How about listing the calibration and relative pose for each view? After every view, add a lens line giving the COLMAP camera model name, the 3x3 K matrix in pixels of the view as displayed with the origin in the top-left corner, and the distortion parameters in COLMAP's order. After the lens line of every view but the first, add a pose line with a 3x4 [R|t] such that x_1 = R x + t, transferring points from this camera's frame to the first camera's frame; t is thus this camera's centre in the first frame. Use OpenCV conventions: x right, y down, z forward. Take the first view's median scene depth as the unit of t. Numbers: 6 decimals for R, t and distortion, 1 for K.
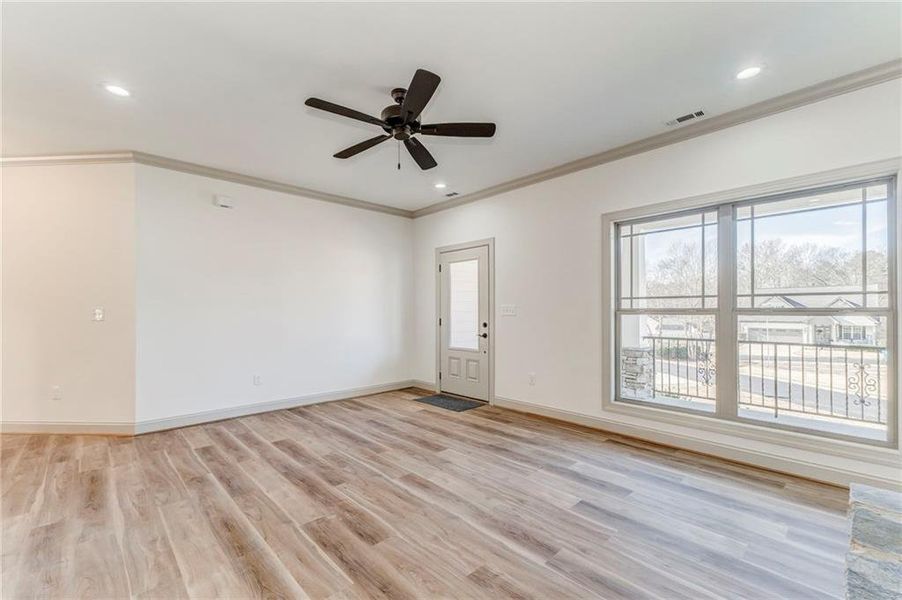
lens RADIAL K [[390.8, 0, 450.1], [0, 390.8, 312.6], [0, 0, 1]] dist [0.002535, 0.000414]
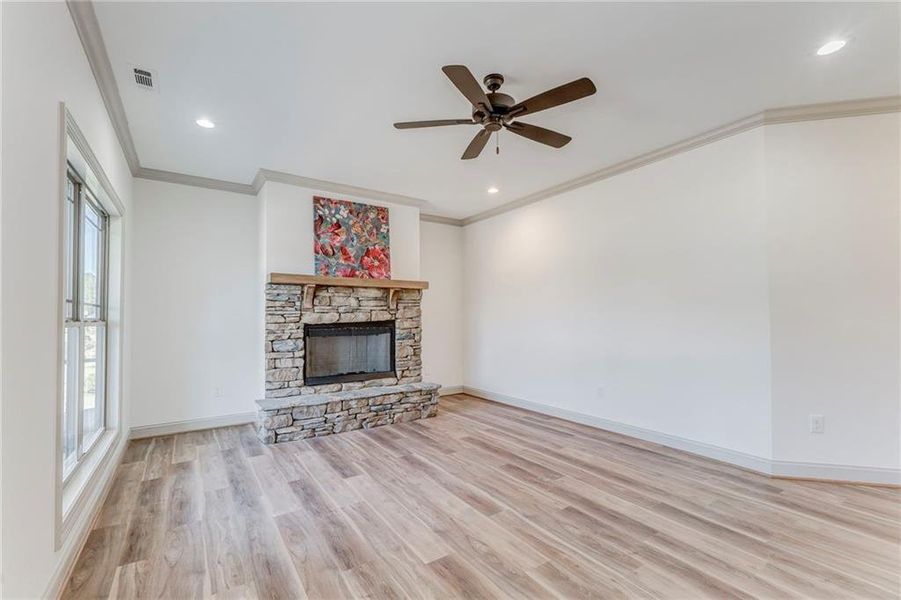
lens RADIAL K [[390.4, 0, 449.6], [0, 390.4, 312.5], [0, 0, 1]] dist [0.002535, 0.000414]
pose [[-0.987174, 0.010189, 0.159324, -0.161533], [0.008348, 0.999890, -0.012219, -0.012475], [-0.159431, -0.010732, -0.987151, 1.923427]]
